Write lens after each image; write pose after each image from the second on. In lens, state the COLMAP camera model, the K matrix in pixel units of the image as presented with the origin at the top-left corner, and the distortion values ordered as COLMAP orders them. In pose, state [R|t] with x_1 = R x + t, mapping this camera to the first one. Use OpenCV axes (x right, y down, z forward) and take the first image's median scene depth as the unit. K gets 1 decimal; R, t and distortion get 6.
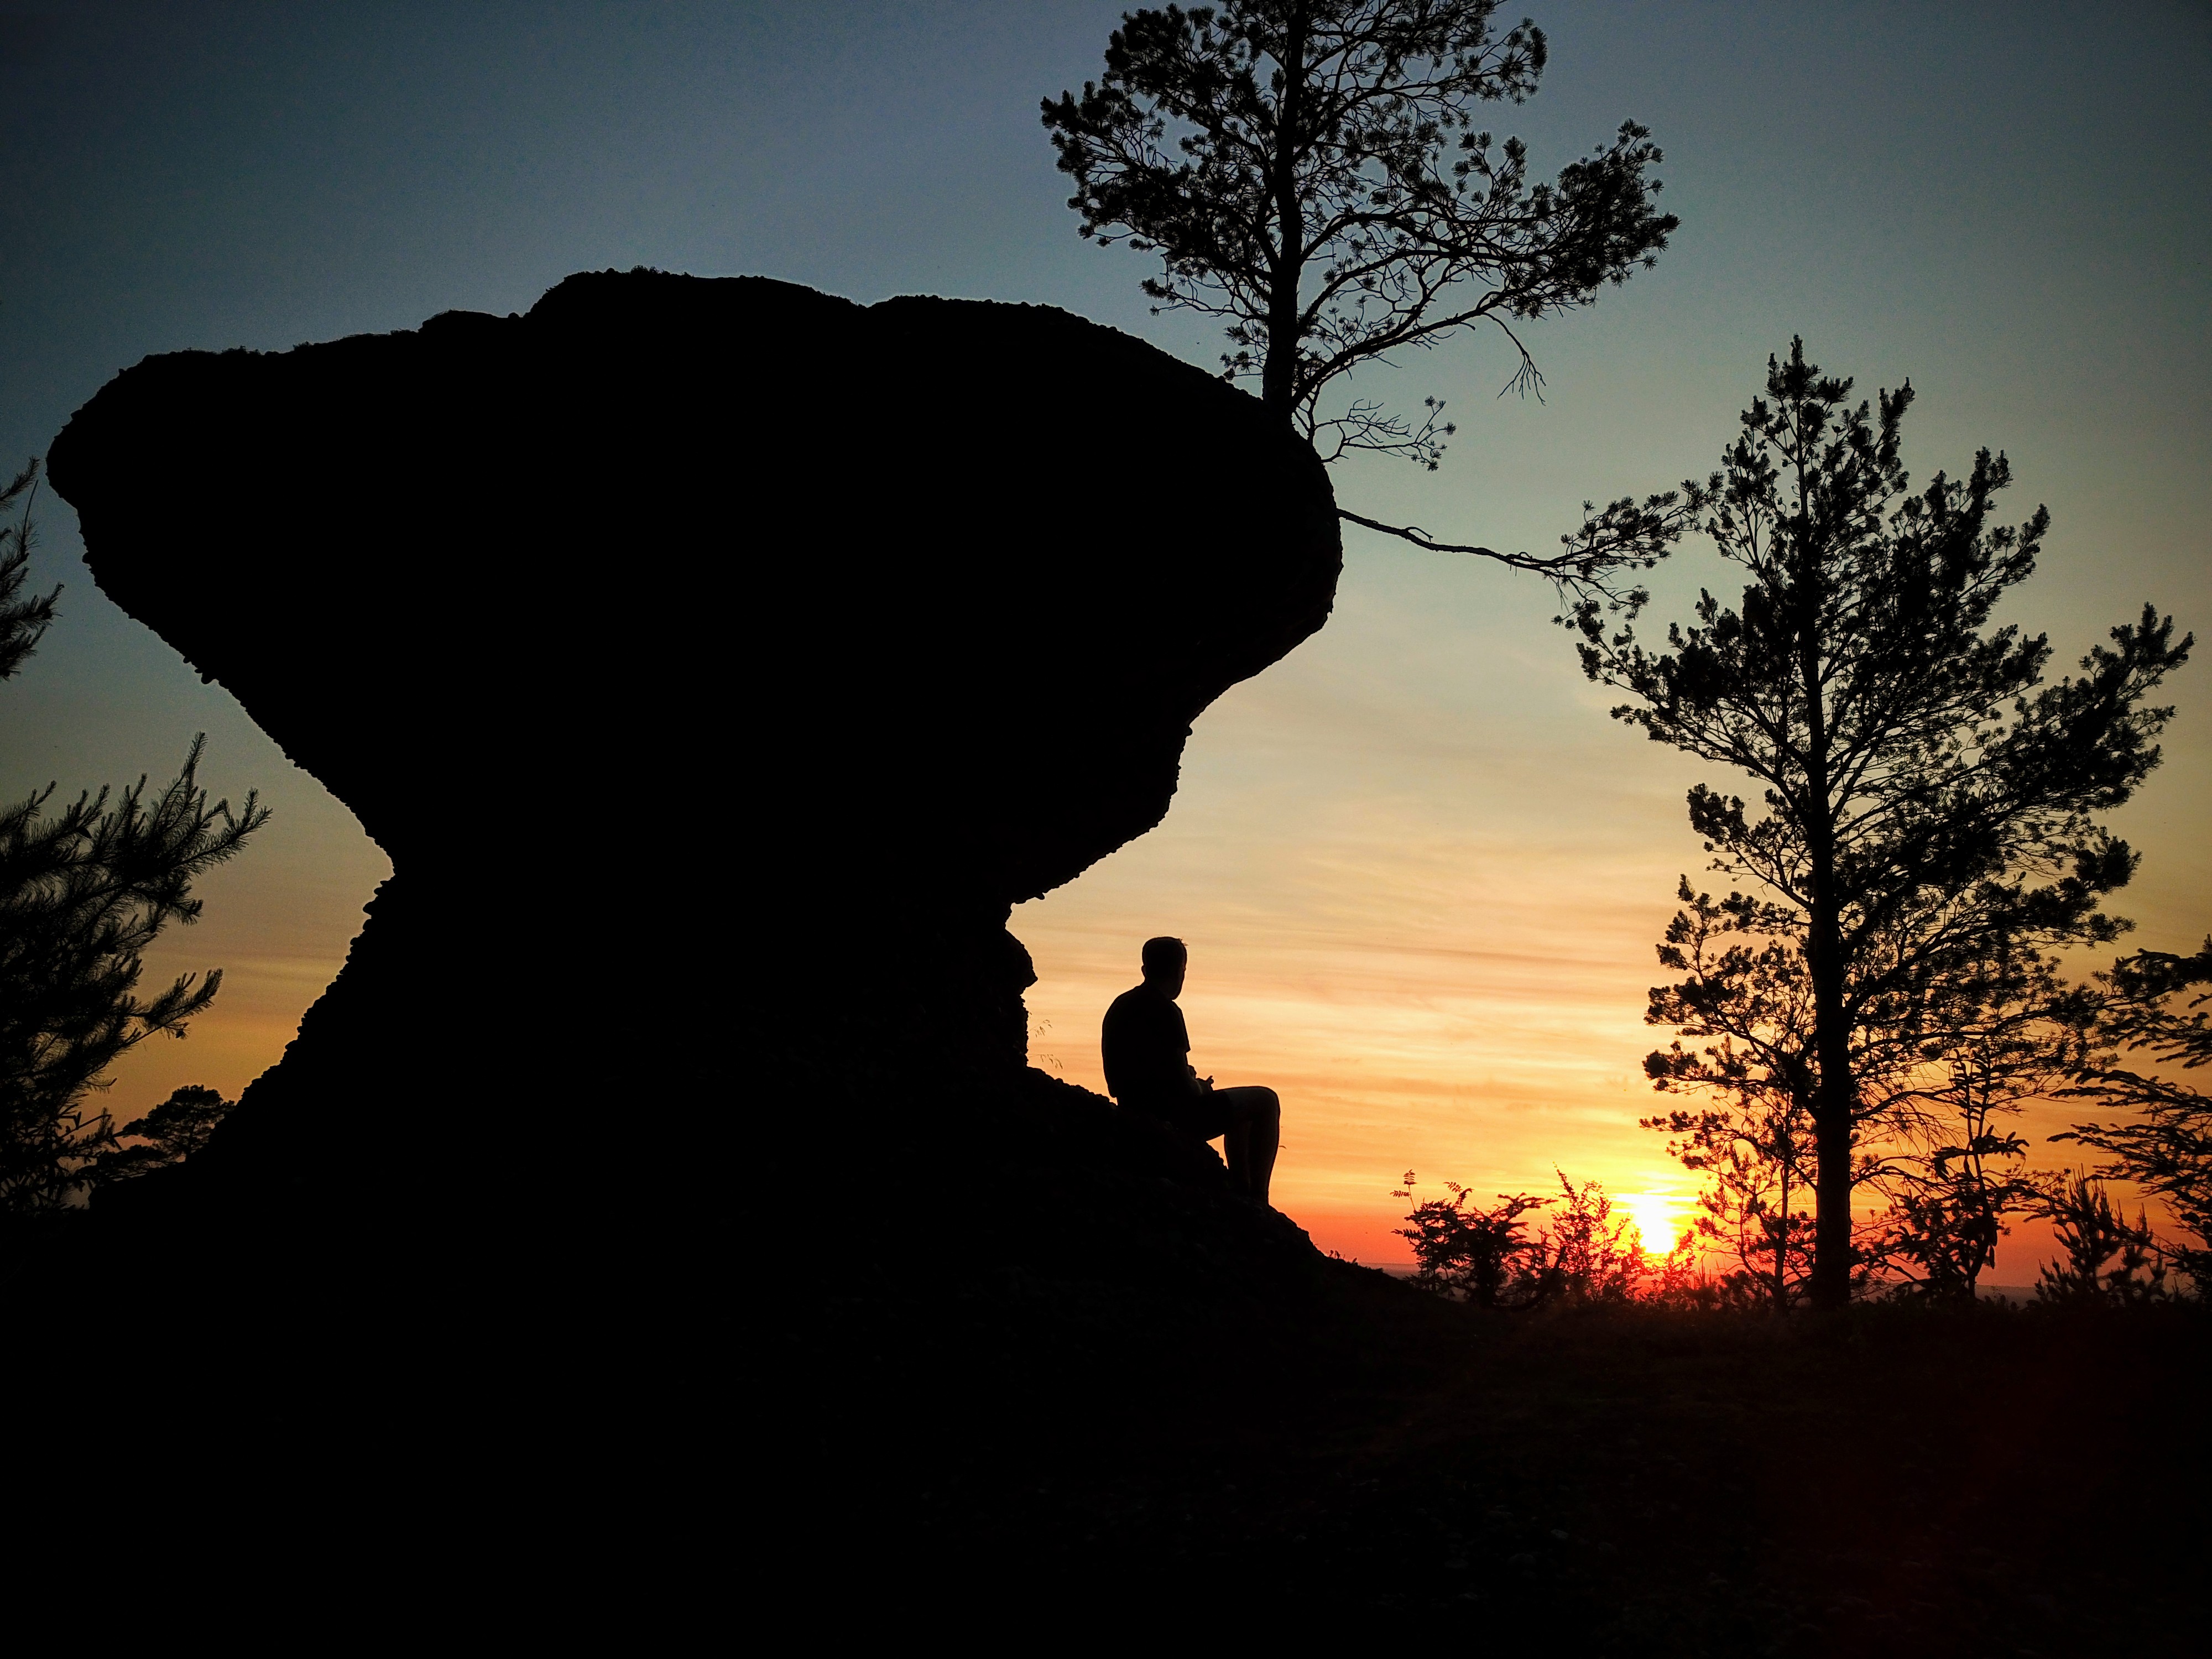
lens RADIAL K [[1657.0, 0, 1097.9], [0, 1657.0, 834.5], [0, 0, 1]] dist [0.004546, -0.002943]
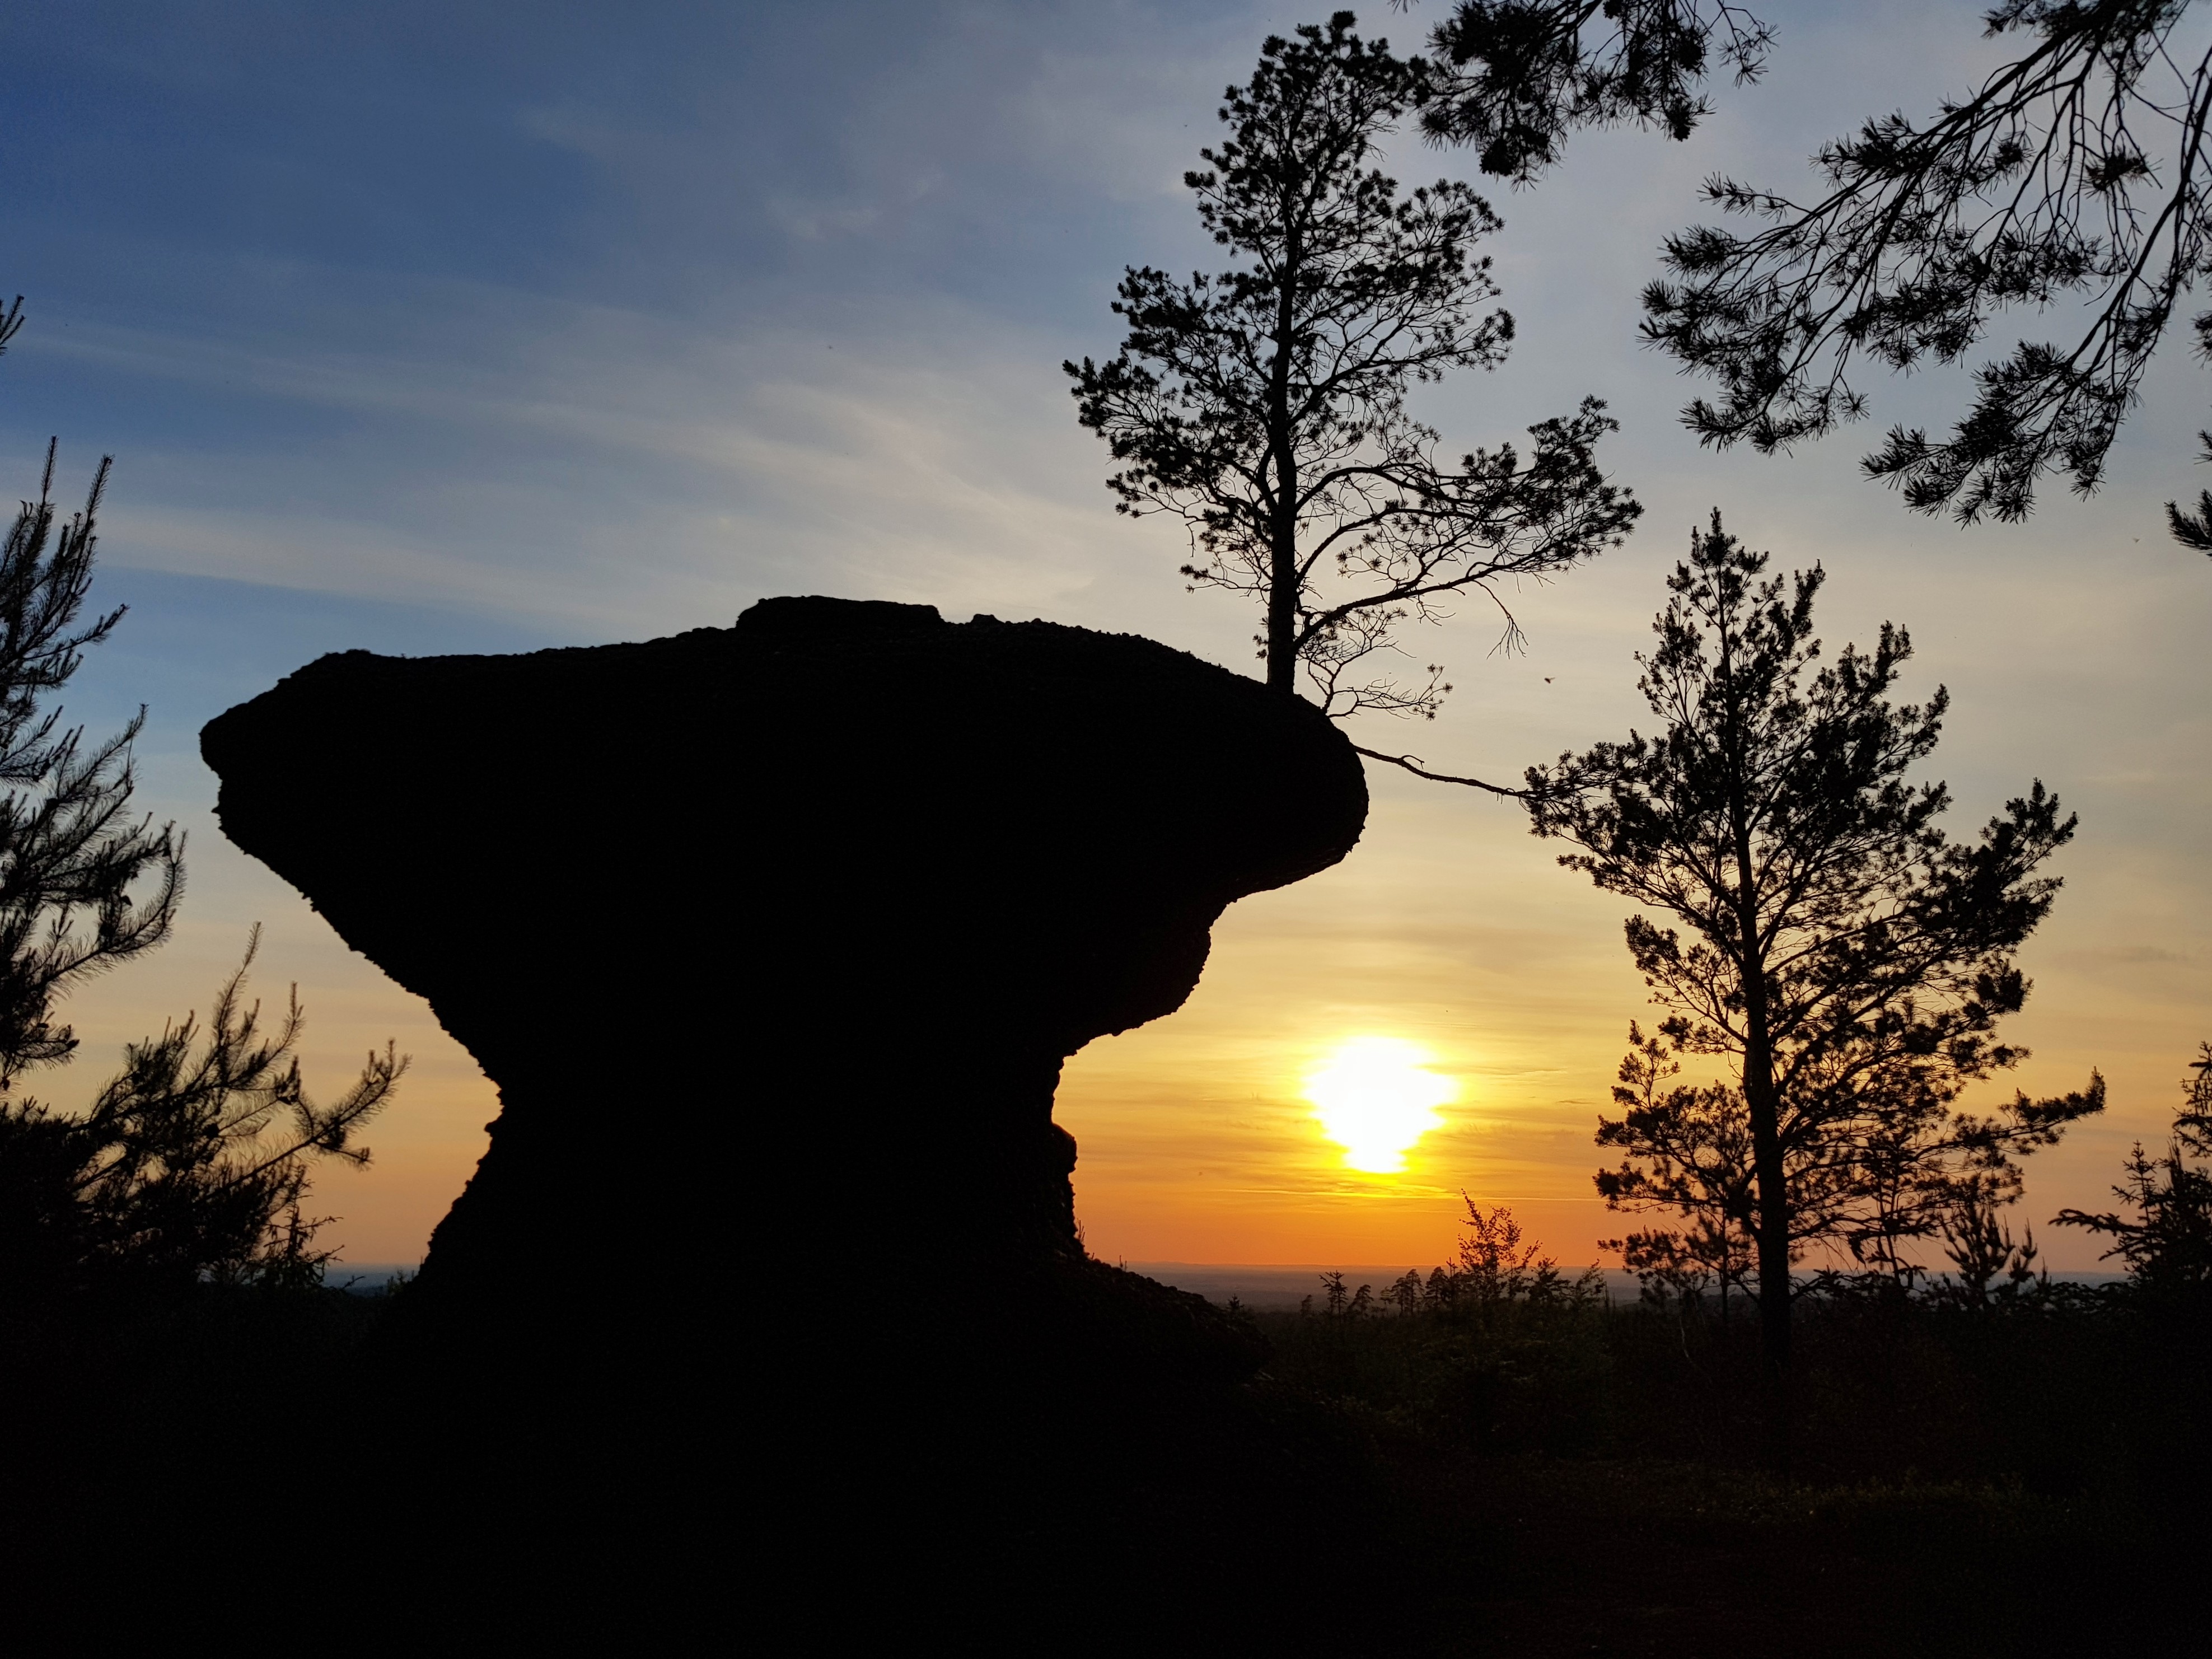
lens RADIAL K [[1716.4, 0, 1043.1], [0, 1716.4, 790.1], [0, 0, 1]] dist [0.043620, -0.072718]
pose [[0.998501, -0.016562, 0.052169, -0.098714], [0.017347, 0.999742, -0.014630, -0.121669], [-0.051913, 0.015513, 0.998531, -0.131118]]
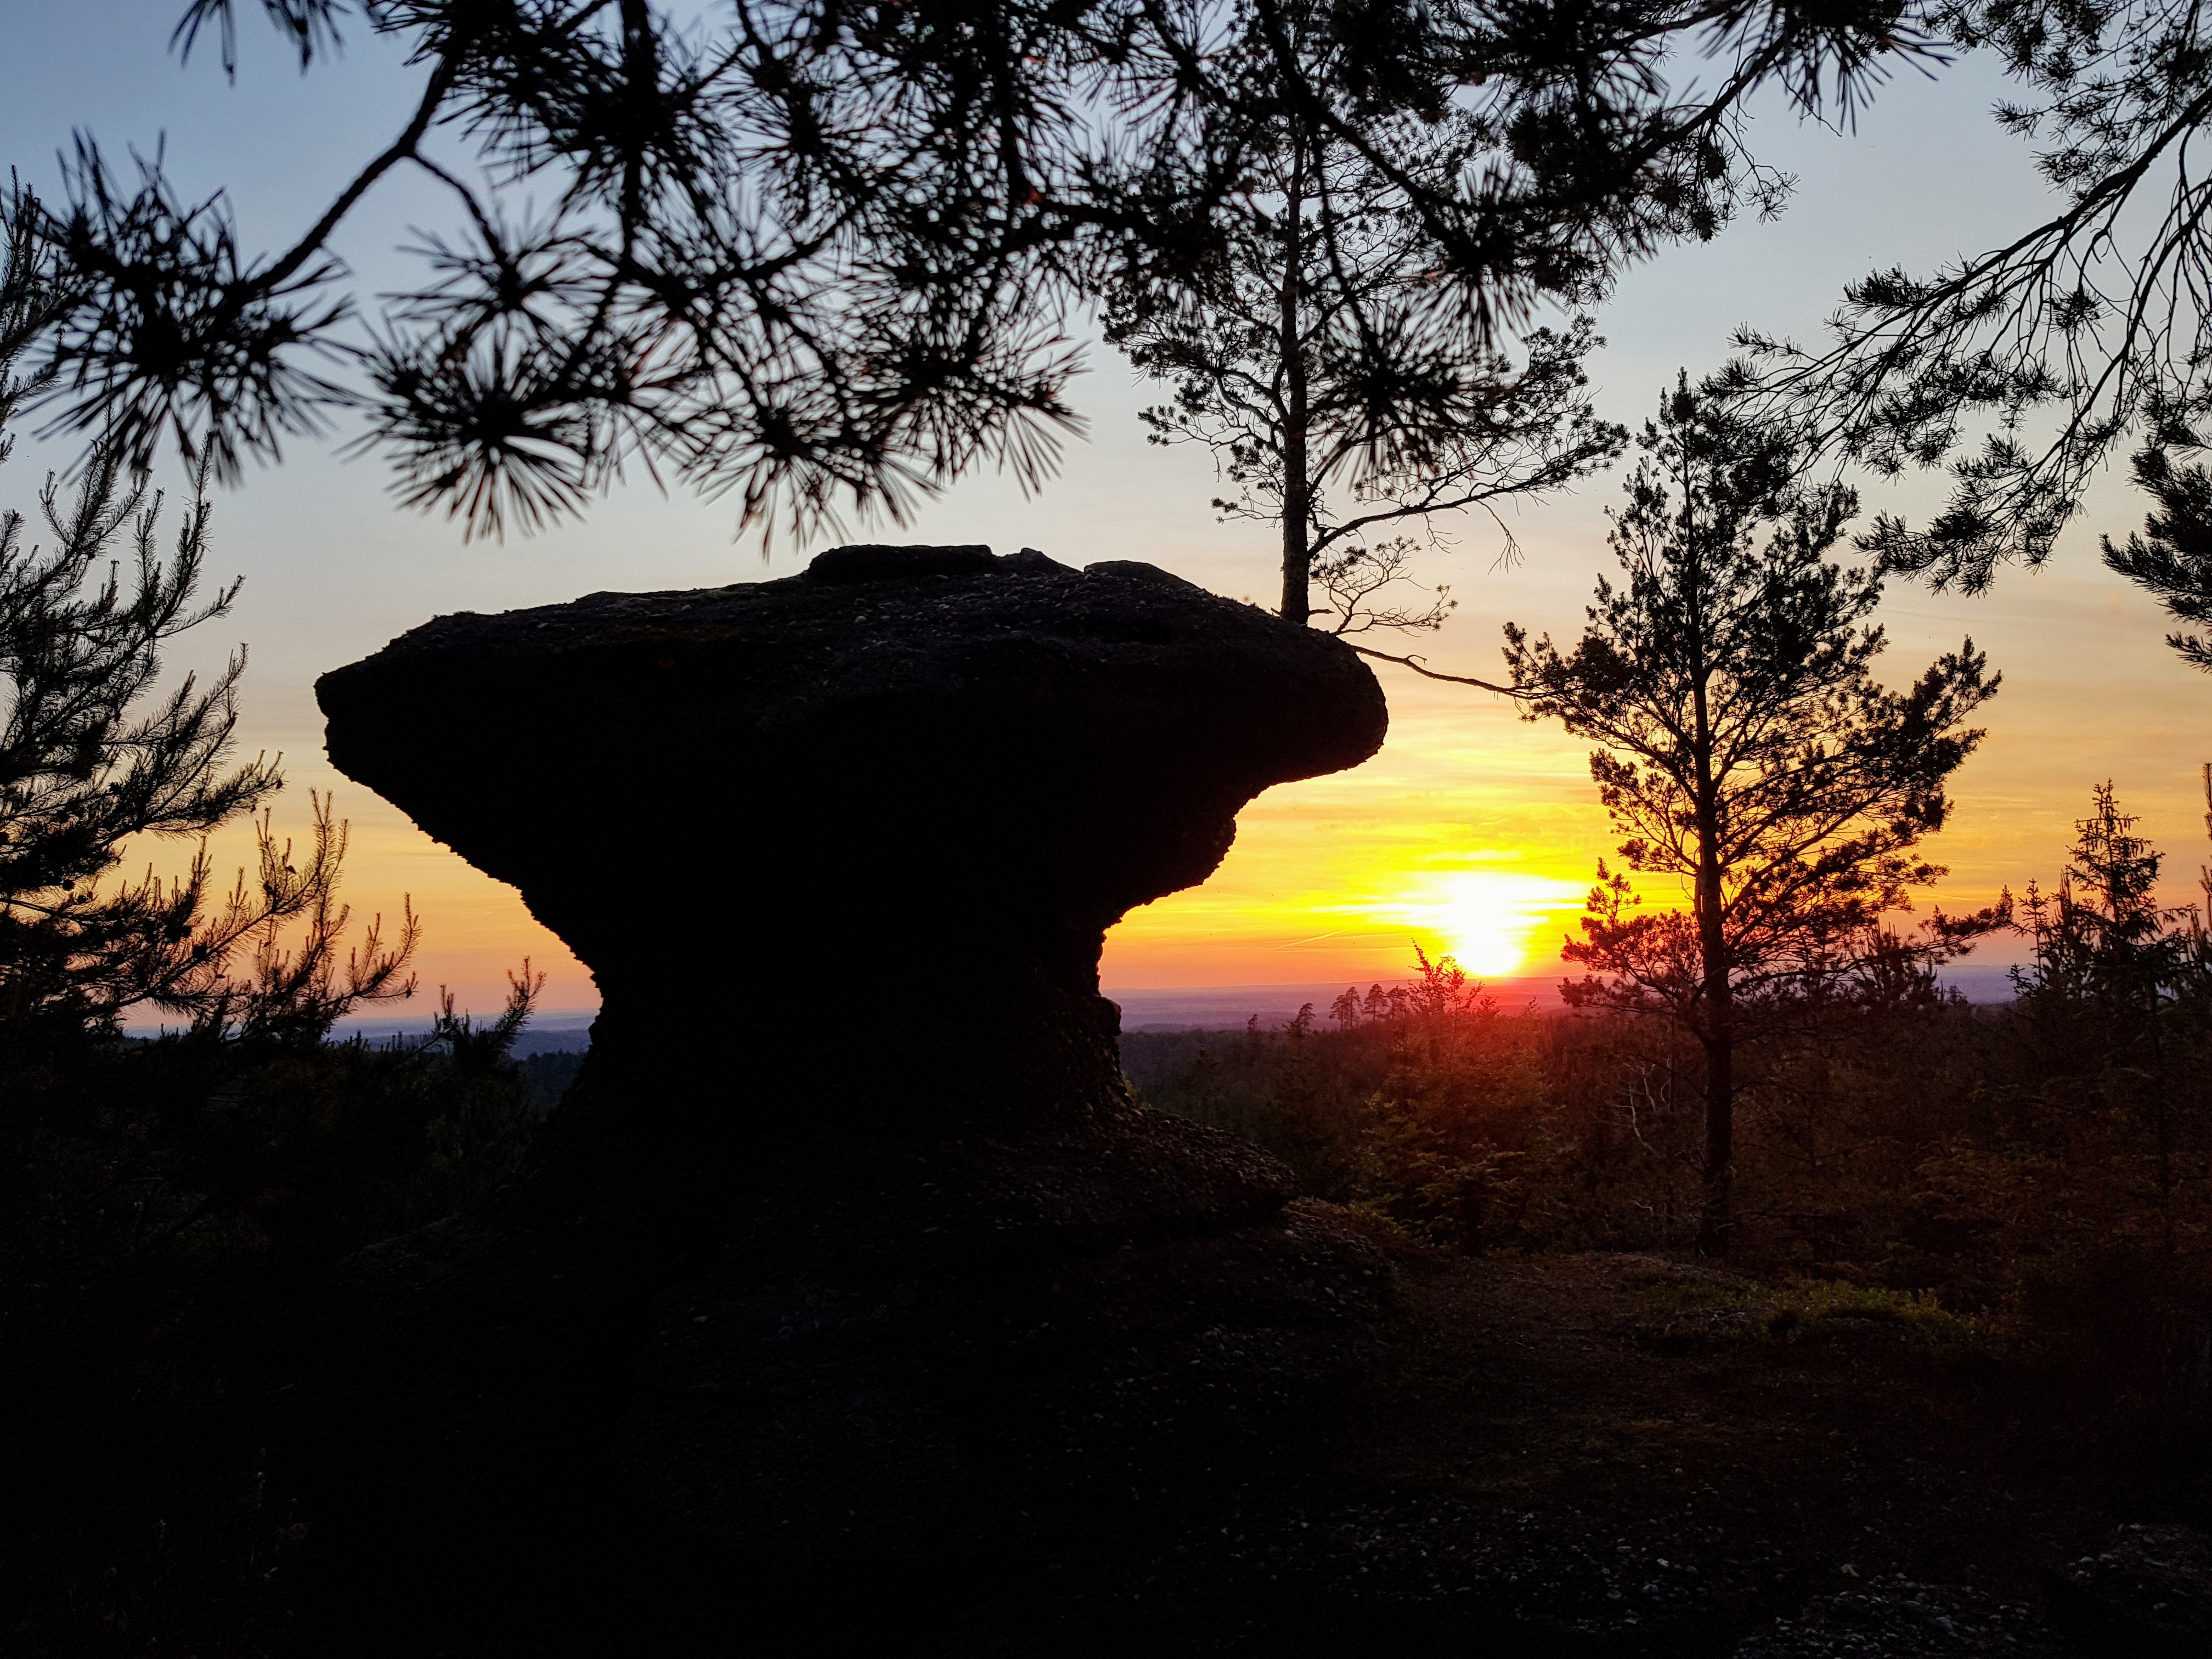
lens RADIAL K [[1698.3, 0, 1061.3], [0, 1698.3, 765.2], [0, 0, 1]] dist [0.066693, -0.135664]
pose [[0.994211, -0.054902, 0.092361, -0.160100], [0.042967, 0.991027, 0.126571, -0.226079], [-0.098482, -0.121869, 0.987648, -0.204952]]
